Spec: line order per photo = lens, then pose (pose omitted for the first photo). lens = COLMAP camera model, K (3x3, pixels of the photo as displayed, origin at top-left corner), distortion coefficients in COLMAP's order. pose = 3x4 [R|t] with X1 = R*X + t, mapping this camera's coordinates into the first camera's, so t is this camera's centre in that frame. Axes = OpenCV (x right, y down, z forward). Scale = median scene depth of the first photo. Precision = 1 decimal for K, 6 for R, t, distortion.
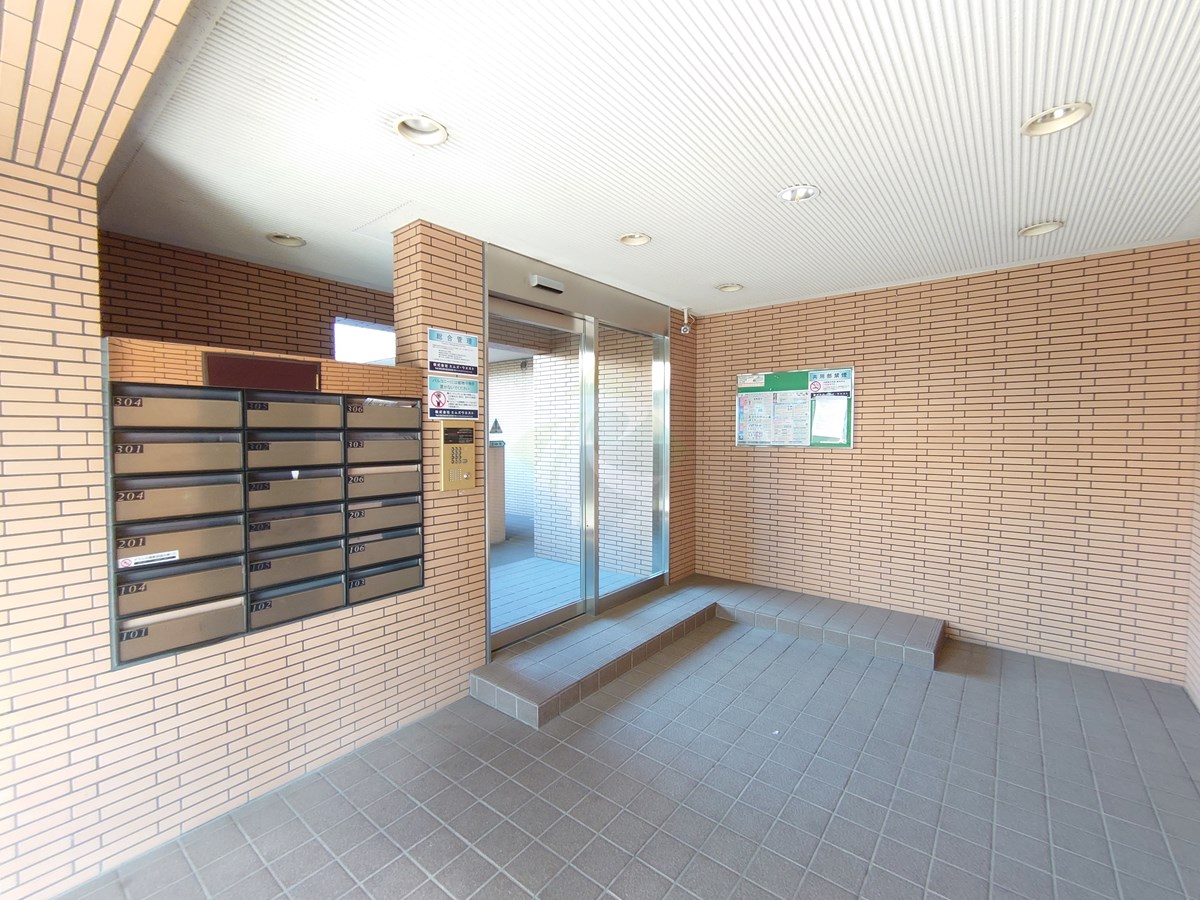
lens RADIAL K [[514.2, 0, 600.5], [0, 514.2, 441.1], [0, 0, 1]] dist [0.016284, -0.001650]
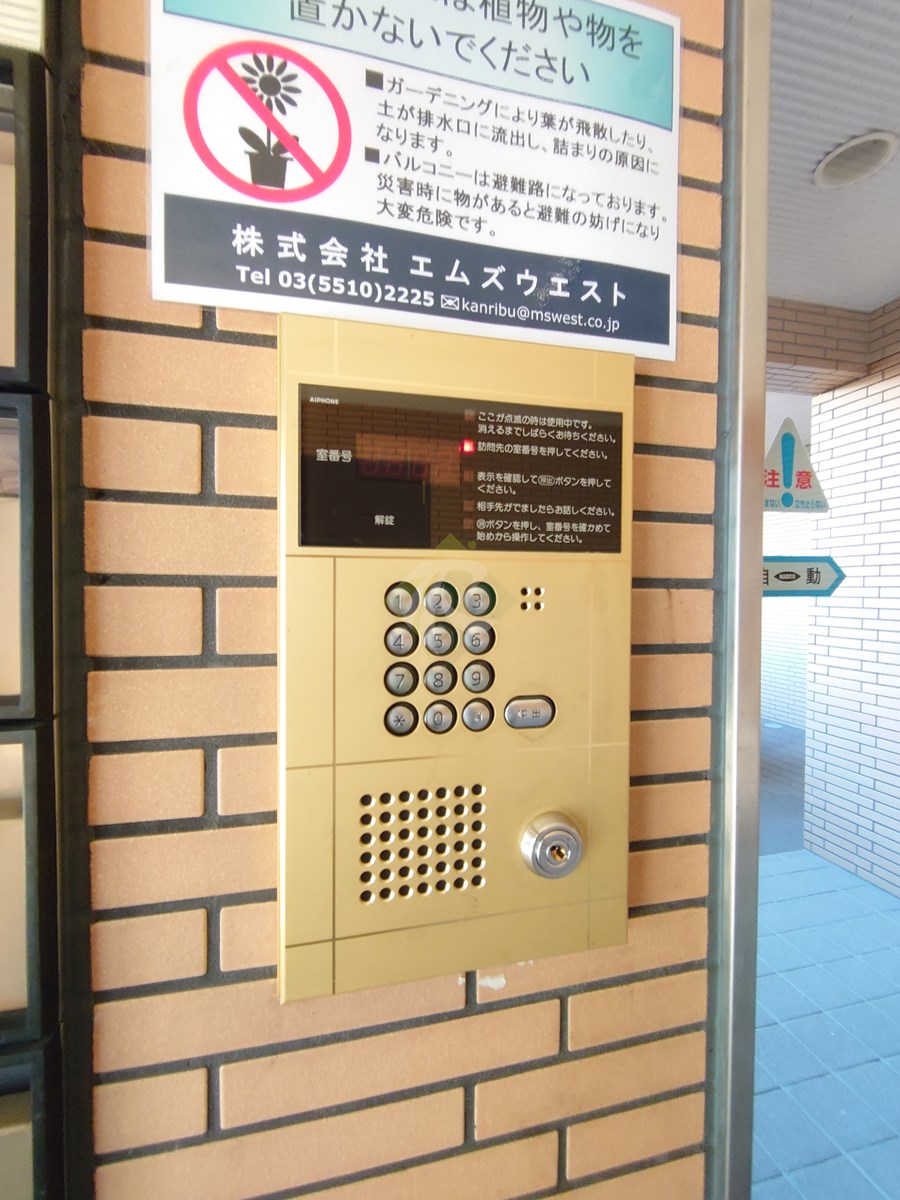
lens RADIAL K [[514.2, 0, 452.2], [0, 514.2, 590.2], [0, 0, 1]] dist [0.016284, -0.001650]
pose [[0.791926, 0.021911, -0.610224, -0.213638], [-0.015117, 0.999753, 0.016280, 0.011696], [0.610430, -0.003668, 0.792061, 0.919108]]
